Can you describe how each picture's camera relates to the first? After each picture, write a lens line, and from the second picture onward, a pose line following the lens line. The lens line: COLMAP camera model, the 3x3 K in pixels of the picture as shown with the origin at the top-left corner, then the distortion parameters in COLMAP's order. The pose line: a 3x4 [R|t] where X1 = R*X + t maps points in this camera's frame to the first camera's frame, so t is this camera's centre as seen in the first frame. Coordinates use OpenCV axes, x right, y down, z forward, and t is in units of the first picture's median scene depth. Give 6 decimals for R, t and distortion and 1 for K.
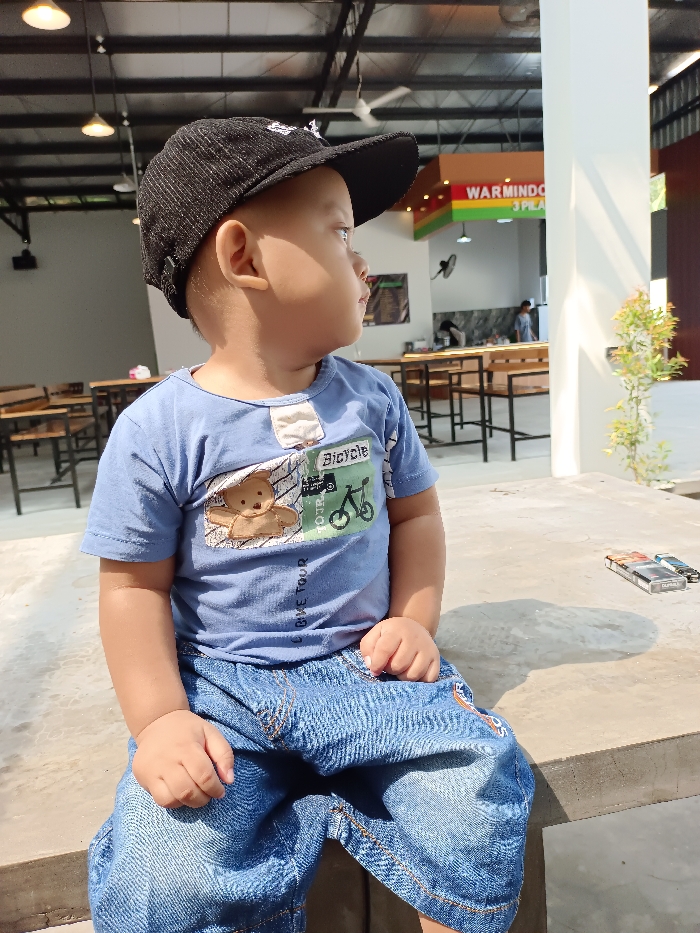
lens RADIAL K [[698.0, 0, 337.5], [0, 698.0, 478.5], [0, 0, 1]] dist [0.025202, -0.046834]
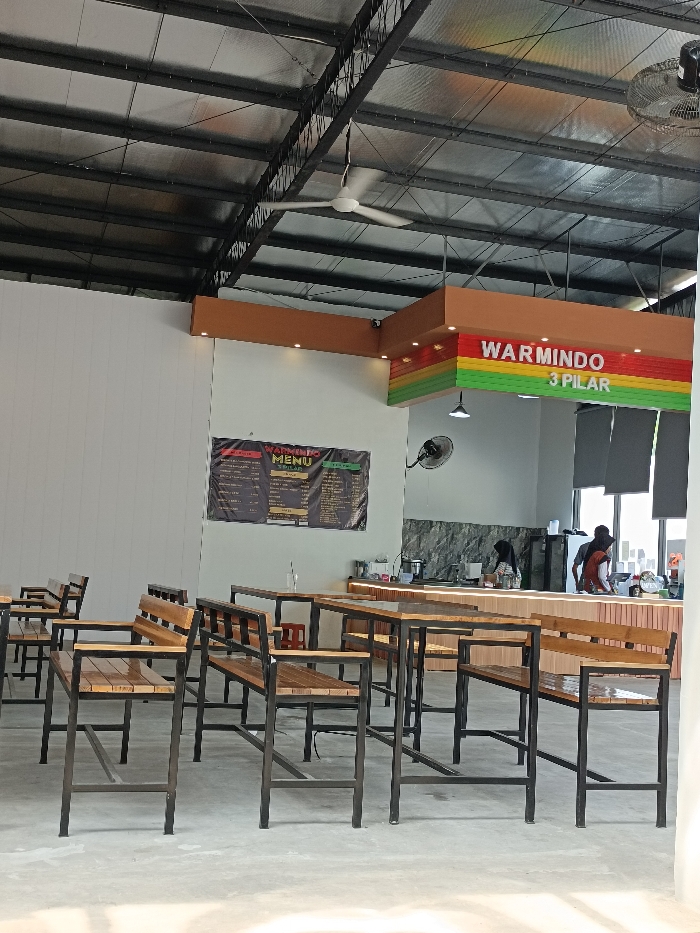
lens RADIAL K [[1139.1, 0, 341.5], [0, 1139.1, 470.3], [0, 0, 1]] dist [0.051296, 0.000000]
pose [[0.983561, 0.145574, 0.106842, -0.061571], [-0.114215, 0.959817, -0.256333, -0.036605], [-0.139864, 0.239916, 0.960665, 0.085344]]
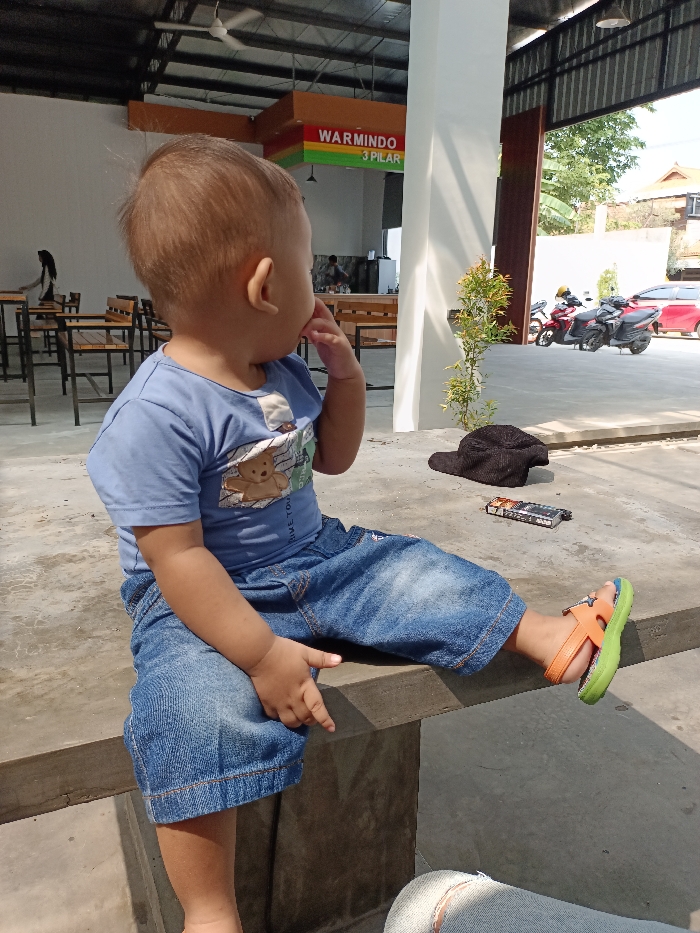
lens RADIAL K [[698.0, 0, 333.7], [0, 698.0, 475.8], [0, 0, 1]] dist [0.025202, -0.046834]
pose [[0.970374, 0.036898, 0.238774, -0.025096], [-0.056150, 0.995651, 0.074333, -0.001514], [-0.234993, -0.085538, 0.968226, -0.016551]]
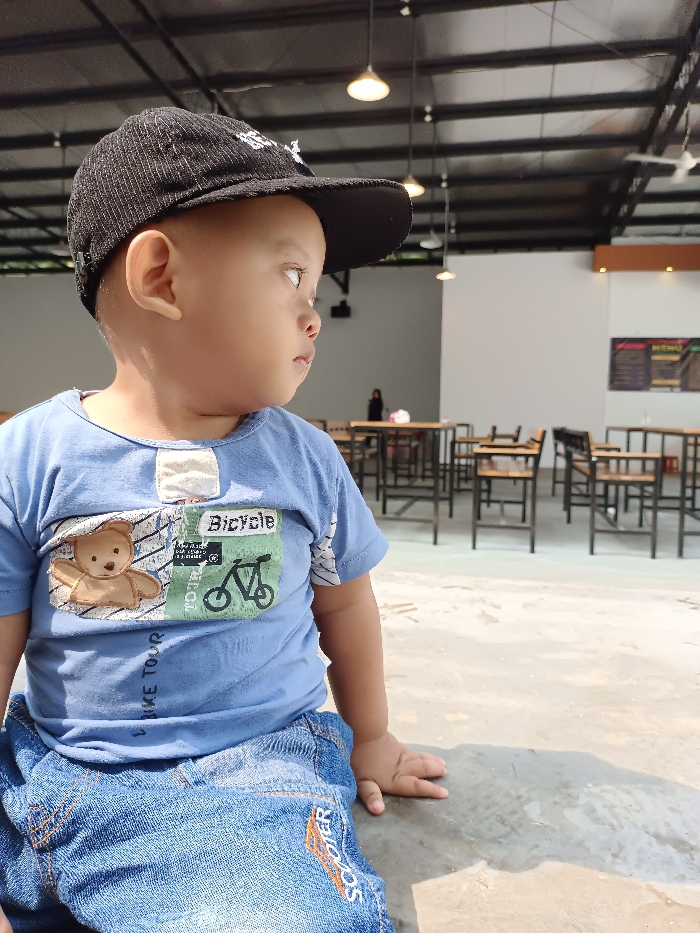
lens RADIAL K [[698.0, 0, 349.2], [0, 698.0, 470.7], [0, 0, 1]] dist [0.025202, -0.046834]
pose [[0.915645, 0.123288, -0.382615, 0.043093], [-0.155189, 0.986433, -0.053533, -0.006899], [0.370824, 0.108395, 0.922356, 0.033292]]
